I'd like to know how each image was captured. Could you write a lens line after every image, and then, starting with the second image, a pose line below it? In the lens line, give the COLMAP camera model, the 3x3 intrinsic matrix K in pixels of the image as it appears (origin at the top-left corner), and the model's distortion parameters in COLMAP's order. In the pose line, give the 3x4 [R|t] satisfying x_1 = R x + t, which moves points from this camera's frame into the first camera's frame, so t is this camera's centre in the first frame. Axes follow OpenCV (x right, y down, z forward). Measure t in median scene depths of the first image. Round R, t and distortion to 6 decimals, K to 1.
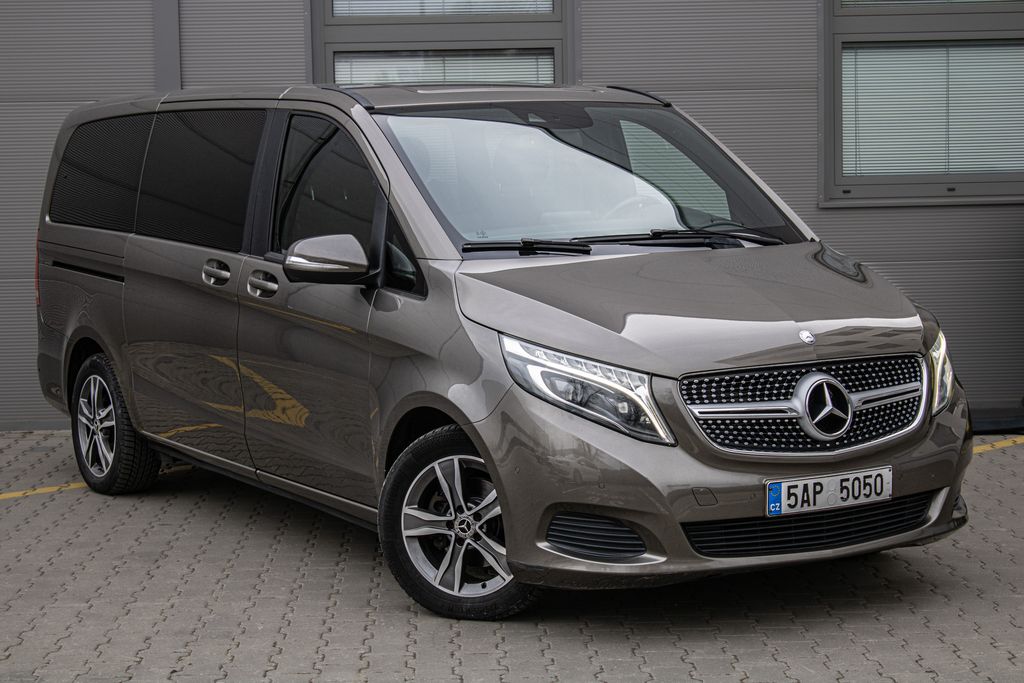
lens RADIAL K [[2197.3, 0, 512.0], [0, 2197.3, 341.5], [0, 0, 1]] dist [-0.008326, -0.091888]
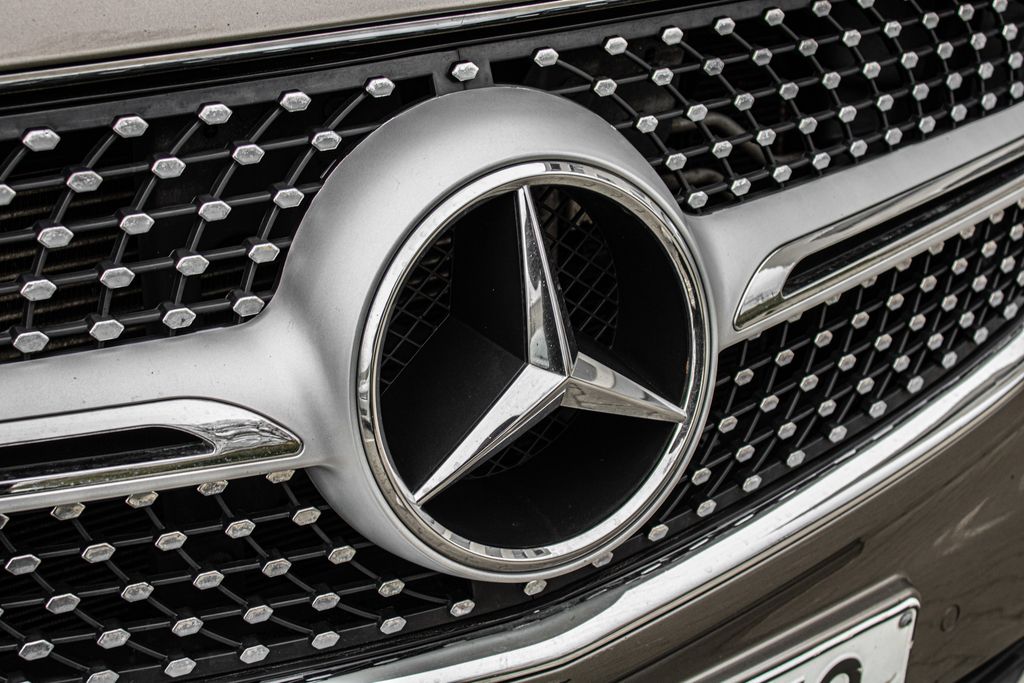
lens RADIAL K [[1587.6, 0, 512.0], [0, 1587.6, 341.5], [0, 0, 1]] dist [-0.006982, -0.015193]
pose [[0.999382, 0.032655, 0.012988, 0.140794], [-0.035139, 0.933878, 0.355860, -0.007198], [-0.000508, -0.356096, 0.934449, 0.907341]]
